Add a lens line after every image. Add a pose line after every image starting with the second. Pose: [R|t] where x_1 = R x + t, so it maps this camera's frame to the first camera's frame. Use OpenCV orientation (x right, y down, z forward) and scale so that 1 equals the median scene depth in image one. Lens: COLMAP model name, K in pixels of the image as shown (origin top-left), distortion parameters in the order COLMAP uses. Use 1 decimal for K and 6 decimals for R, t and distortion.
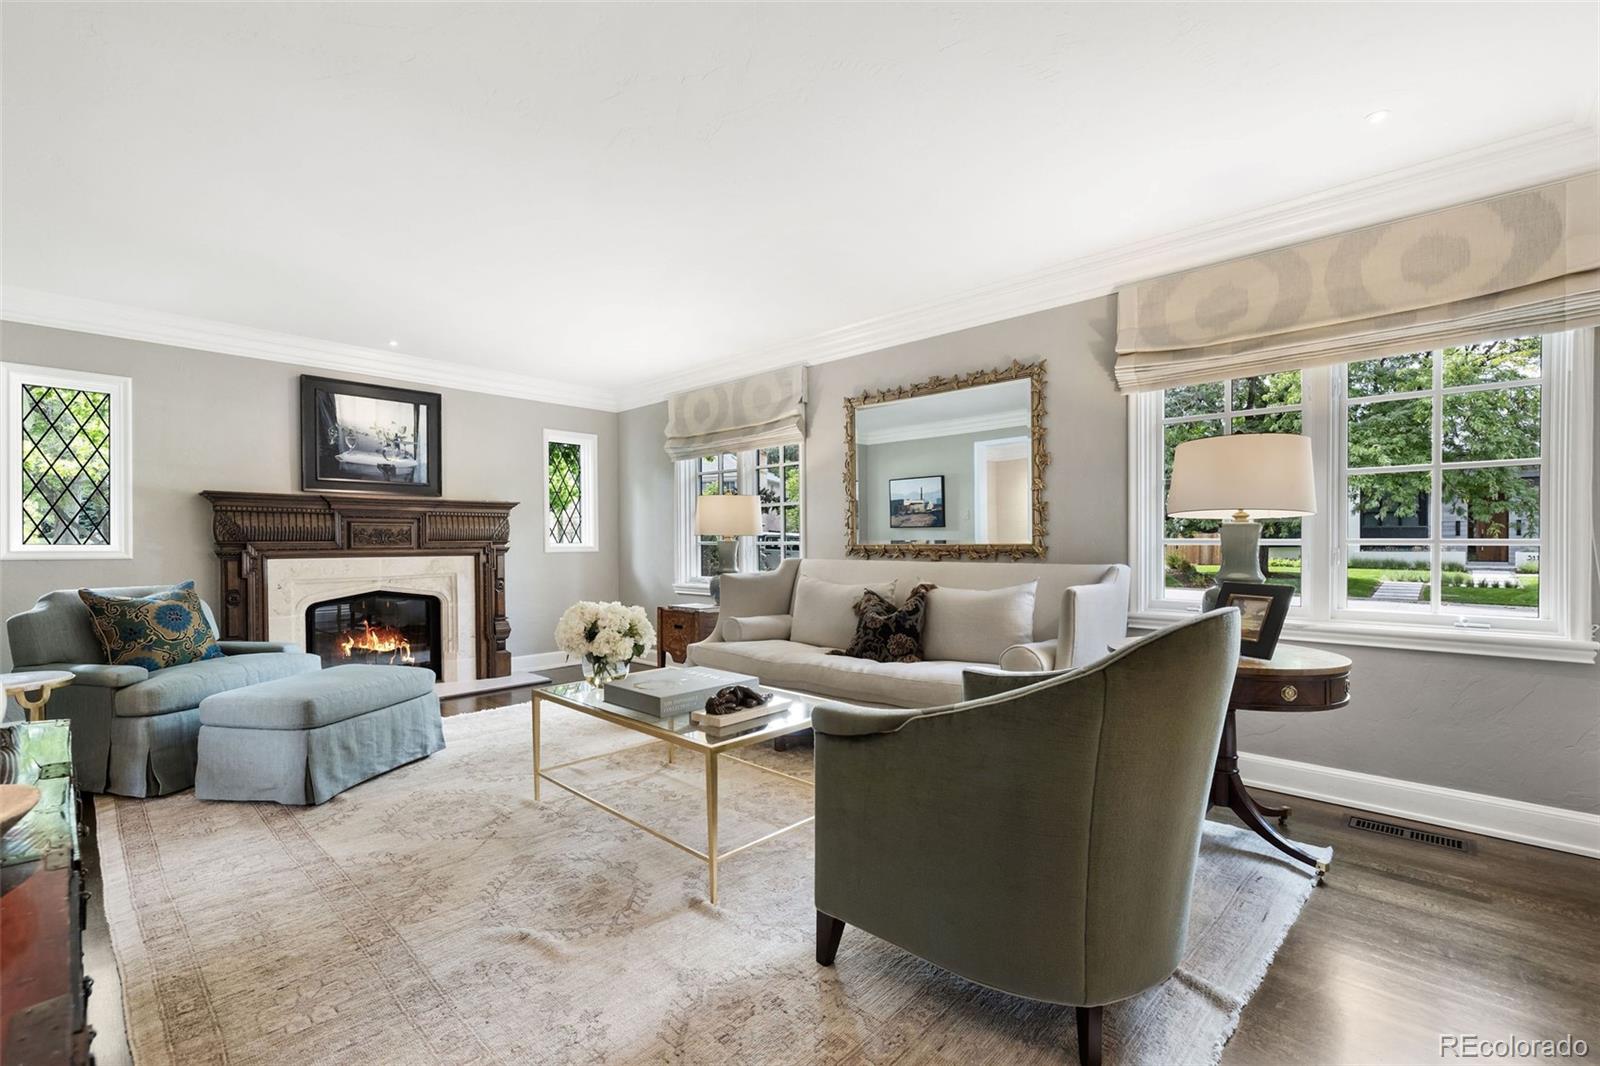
lens RADIAL K [[670.8, 0, 791.9], [0, 670.8, 544.3], [0, 0, 1]] dist [-0.000059, 0.000598]
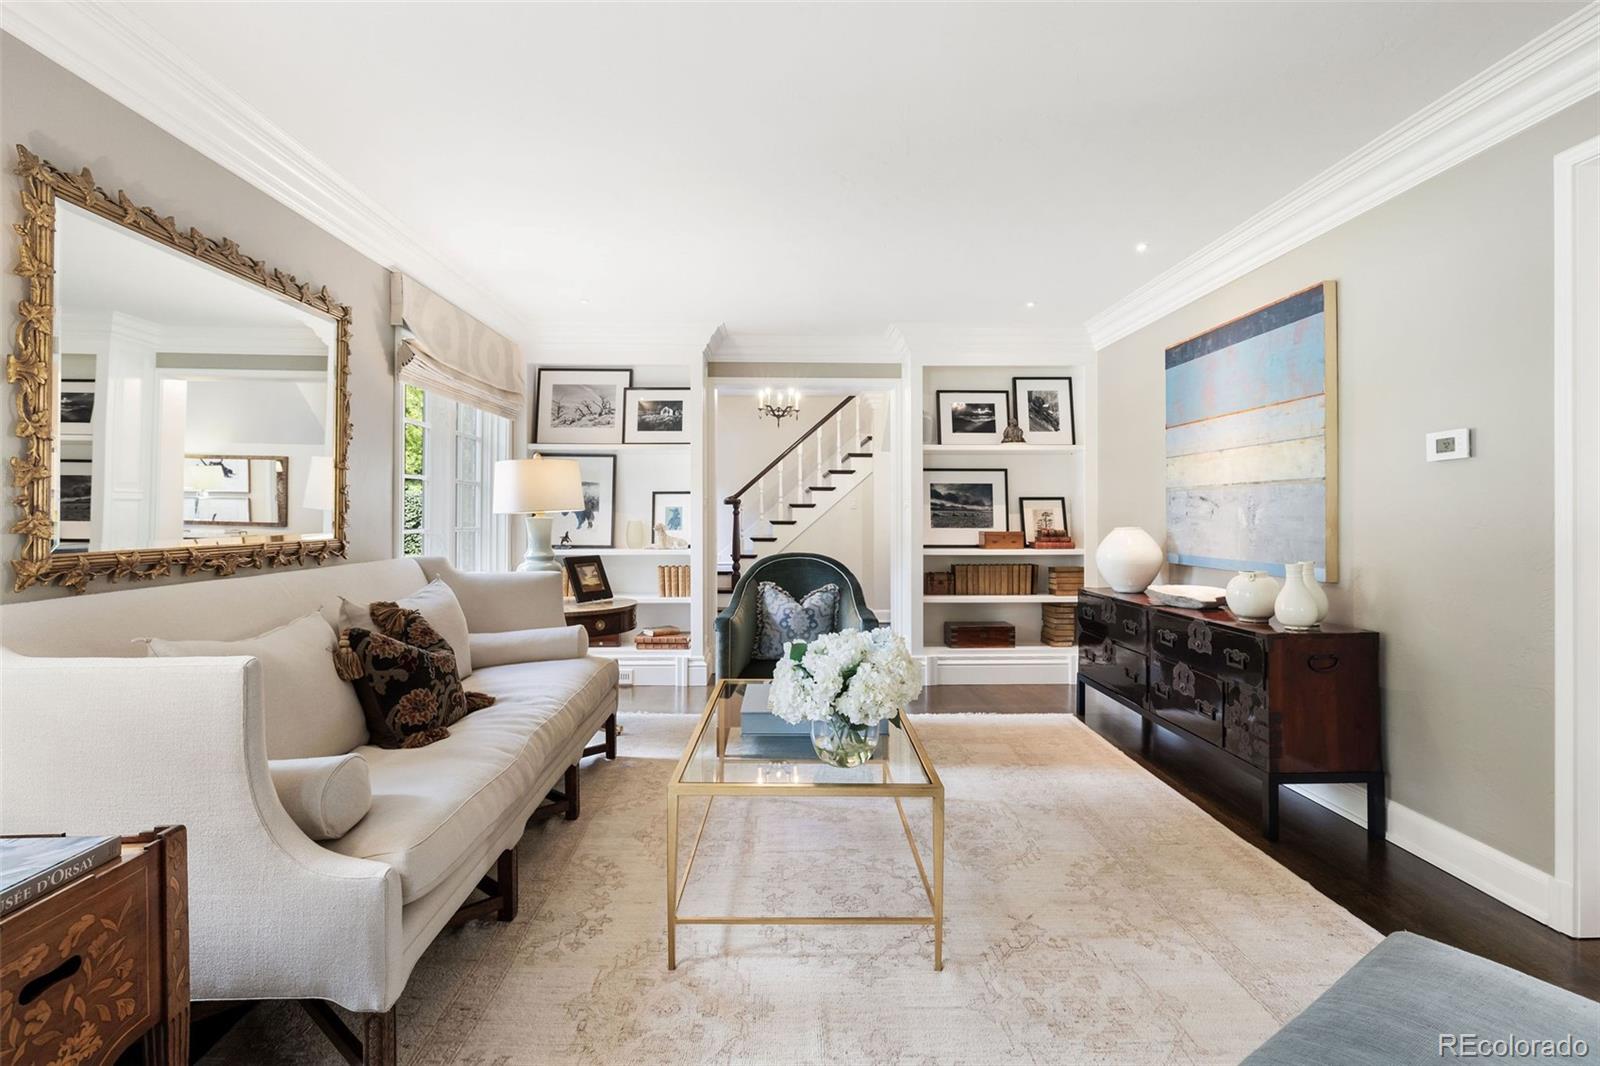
lens RADIAL K [[775.2, 0, 787.7], [0, 775.2, 518.8], [0, 0, 1]] dist [-0.001739, -0.000205]
pose [[-0.694964, 0.004372, 0.719031, -0.625979], [0.009966, 0.999944, 0.003552, -0.023644], [-0.718975, 0.009634, -0.694969, 1.249963]]
